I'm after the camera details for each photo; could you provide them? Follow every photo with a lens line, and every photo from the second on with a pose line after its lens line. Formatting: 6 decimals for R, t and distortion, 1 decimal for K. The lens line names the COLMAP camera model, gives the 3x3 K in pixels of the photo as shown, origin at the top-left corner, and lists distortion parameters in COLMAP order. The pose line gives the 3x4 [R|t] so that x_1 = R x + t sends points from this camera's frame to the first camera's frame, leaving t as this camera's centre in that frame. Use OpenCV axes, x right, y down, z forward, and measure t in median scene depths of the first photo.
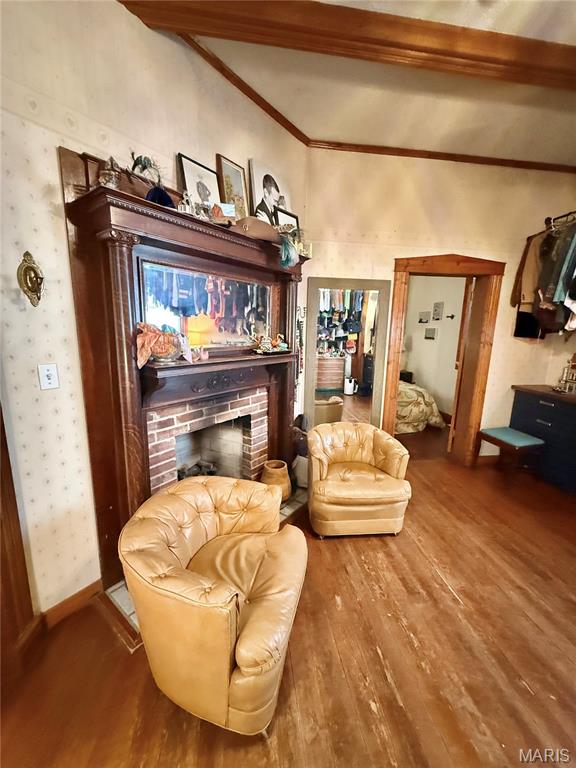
lens RADIAL K [[305.7, 0, 289.4], [0, 305.7, 383.0], [0, 0, 1]] dist [0.000348, -0.000025]
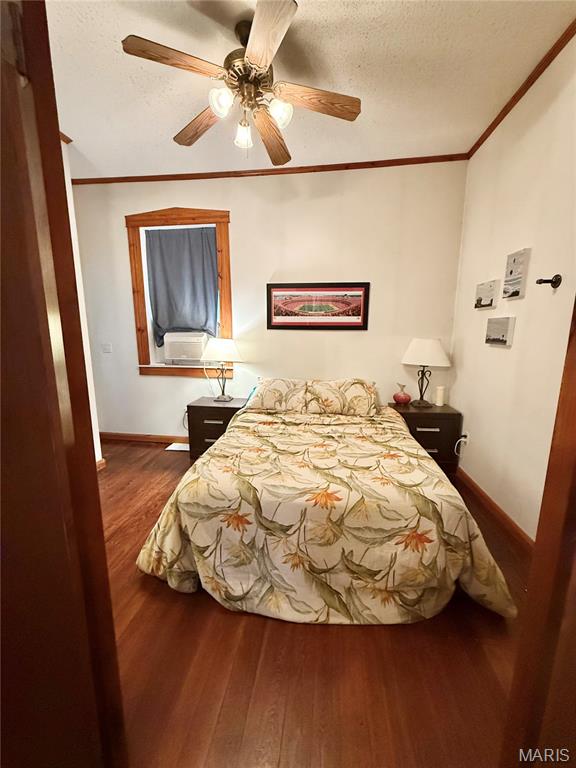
lens RADIAL K [[305.7, 0, 287.6], [0, 305.7, 385.4], [0, 0, 1]] dist [0.000348, -0.000025]
pose [[0.961545, 0.026077, -0.273408, 0.594624], [-0.029529, 0.999528, -0.008519, -0.147246], [0.273056, 0.016264, 0.961861, 1.025231]]
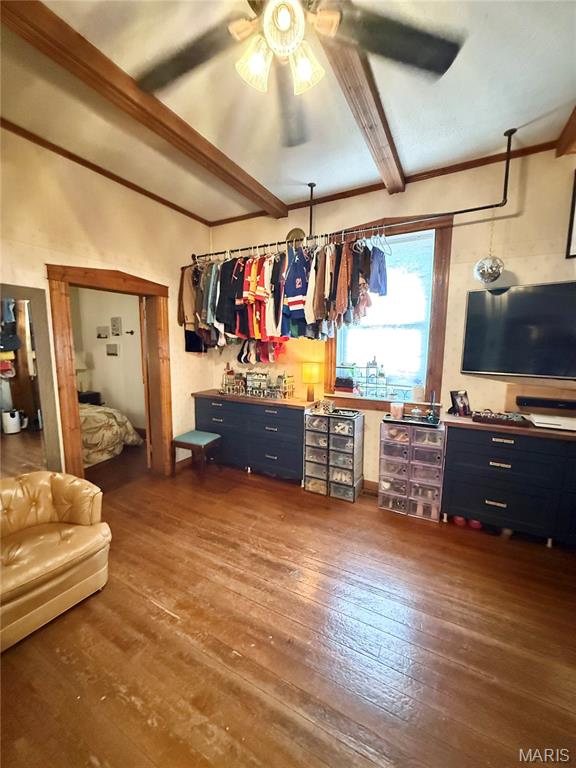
lens RADIAL K [[305.7, 0, 288.1], [0, 305.7, 382.7], [0, 0, 1]] dist [0.000348, -0.000025]
pose [[0.593991, -0.117962, 0.795776, 0.037162], [0.152749, 0.987734, 0.032401, -0.015205], [-0.789837, 0.102308, 0.604724, 0.013896]]
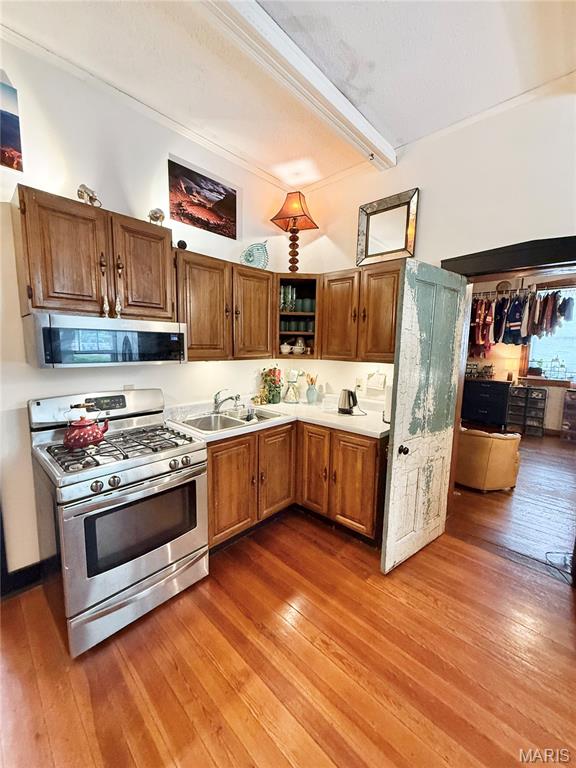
lens RADIAL K [[305.7, 0, 282.3], [0, 305.7, 385.3], [0, 0, 1]] dist [0.000348, -0.000025]
pose [[0.777719, -0.095058, 0.621384, -1.471346], [0.117169, 0.993098, 0.005274, -0.052339], [-0.617596, 0.068705, 0.783489, 0.006104]]
